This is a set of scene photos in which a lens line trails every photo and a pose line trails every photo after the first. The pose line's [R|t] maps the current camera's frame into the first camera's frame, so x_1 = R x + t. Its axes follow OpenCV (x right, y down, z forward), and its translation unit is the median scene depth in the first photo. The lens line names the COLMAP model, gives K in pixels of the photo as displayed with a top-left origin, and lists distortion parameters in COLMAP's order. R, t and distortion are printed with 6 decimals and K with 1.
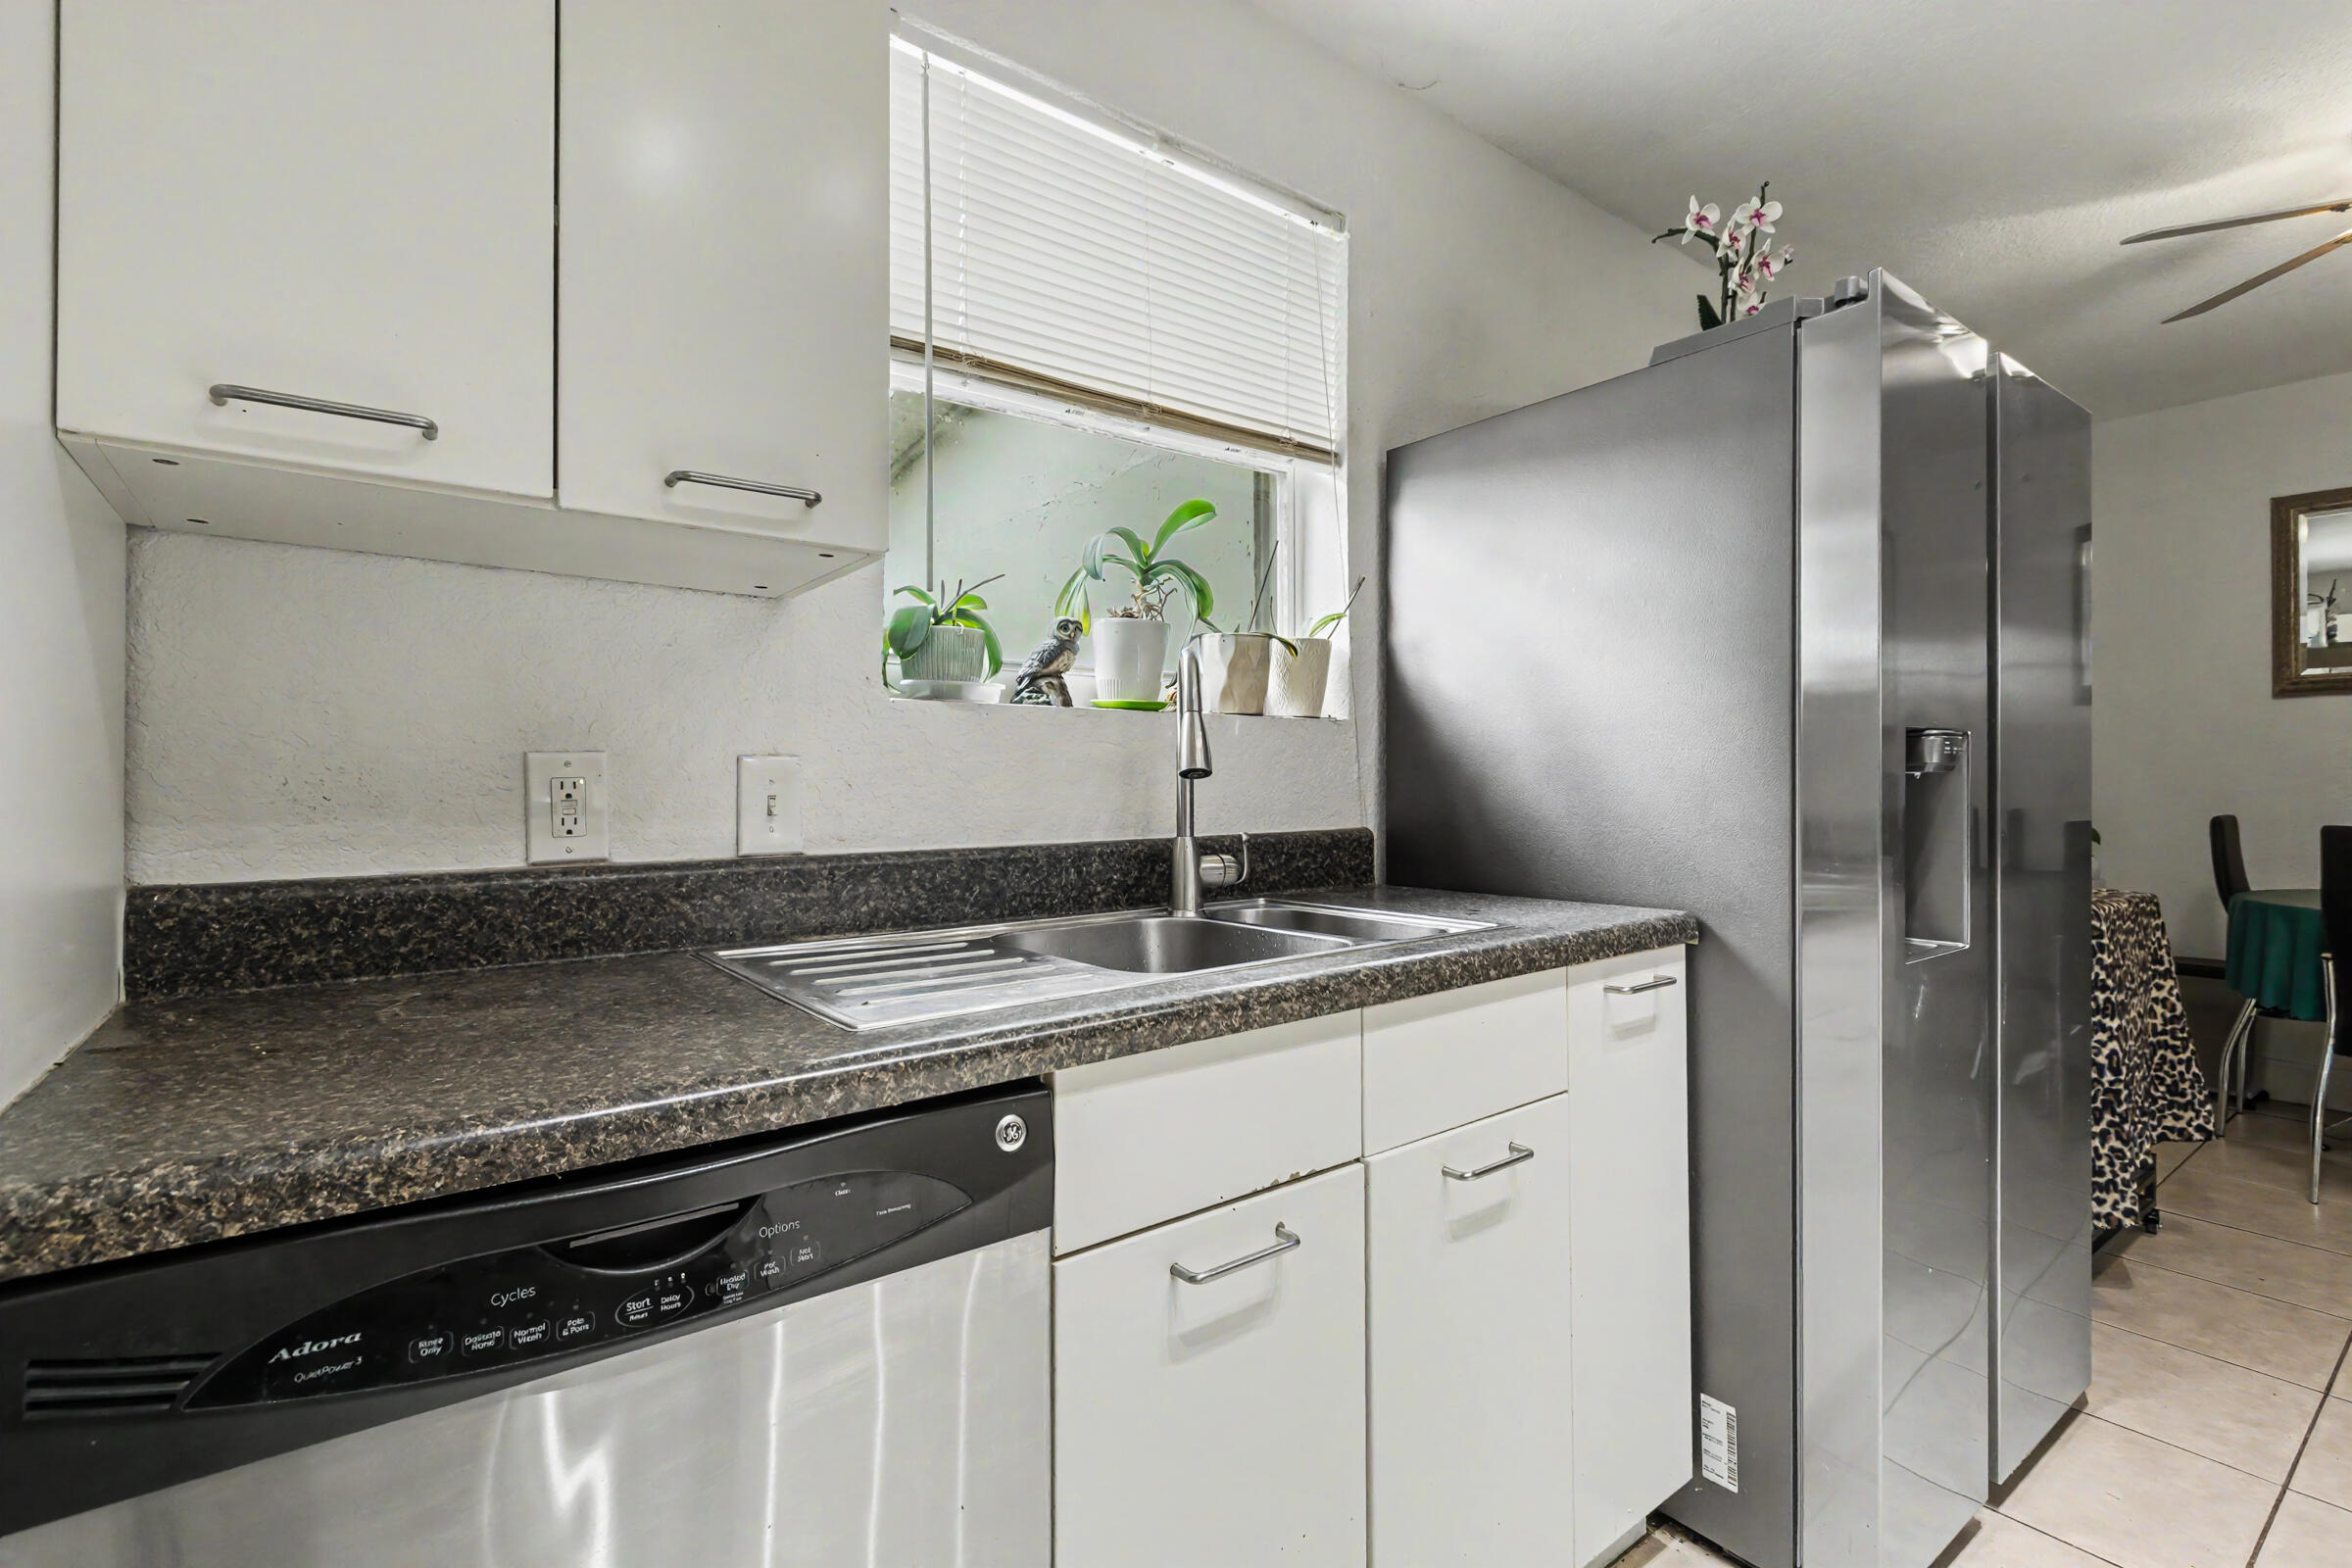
lens RADIAL K [[1072.3, 0, 1180.8], [0, 1072.3, 790.1], [0, 0, 1]] dist [-0.001997, -0.002006]
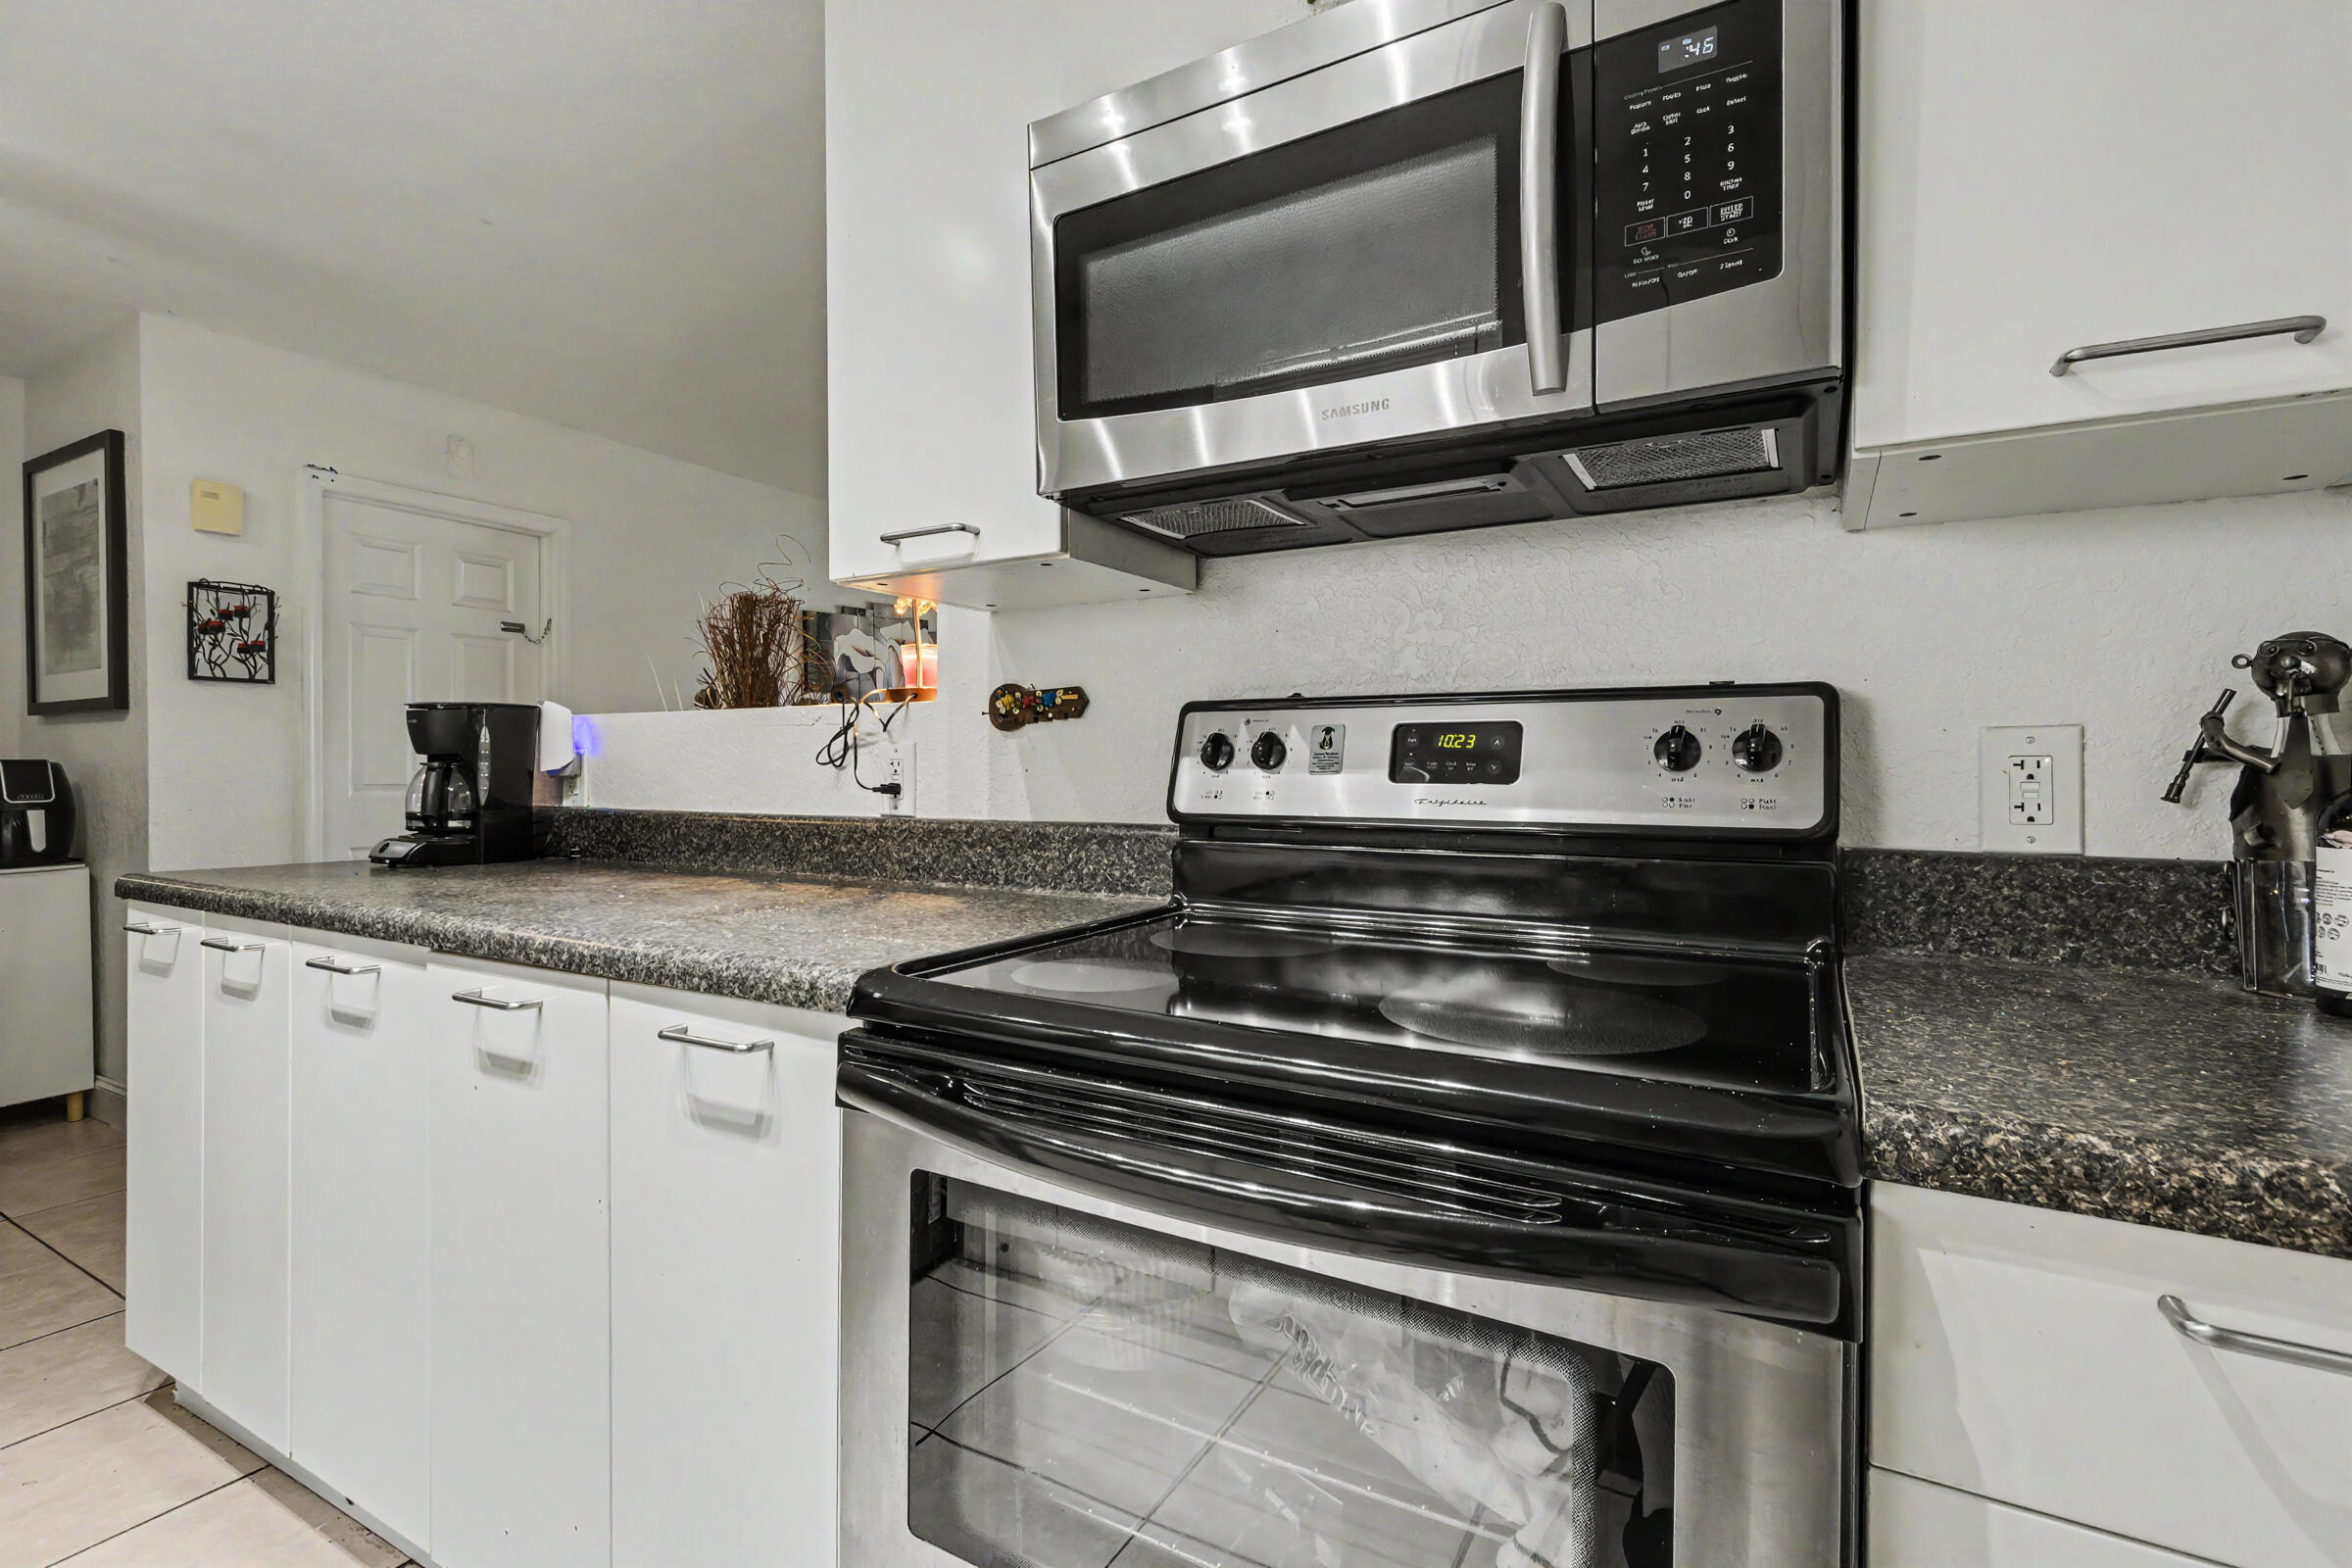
lens RADIAL K [[1072.3, 0, 1193.4], [0, 1072.3, 770.3], [0, 0, 1]] dist [-0.001997, -0.002006]
pose [[0.379850, 0.013035, -0.924956, 0.887958], [-0.011040, 0.999893, 0.009557, -0.010100], [0.924982, 0.006581, 0.379954, 0.746397]]
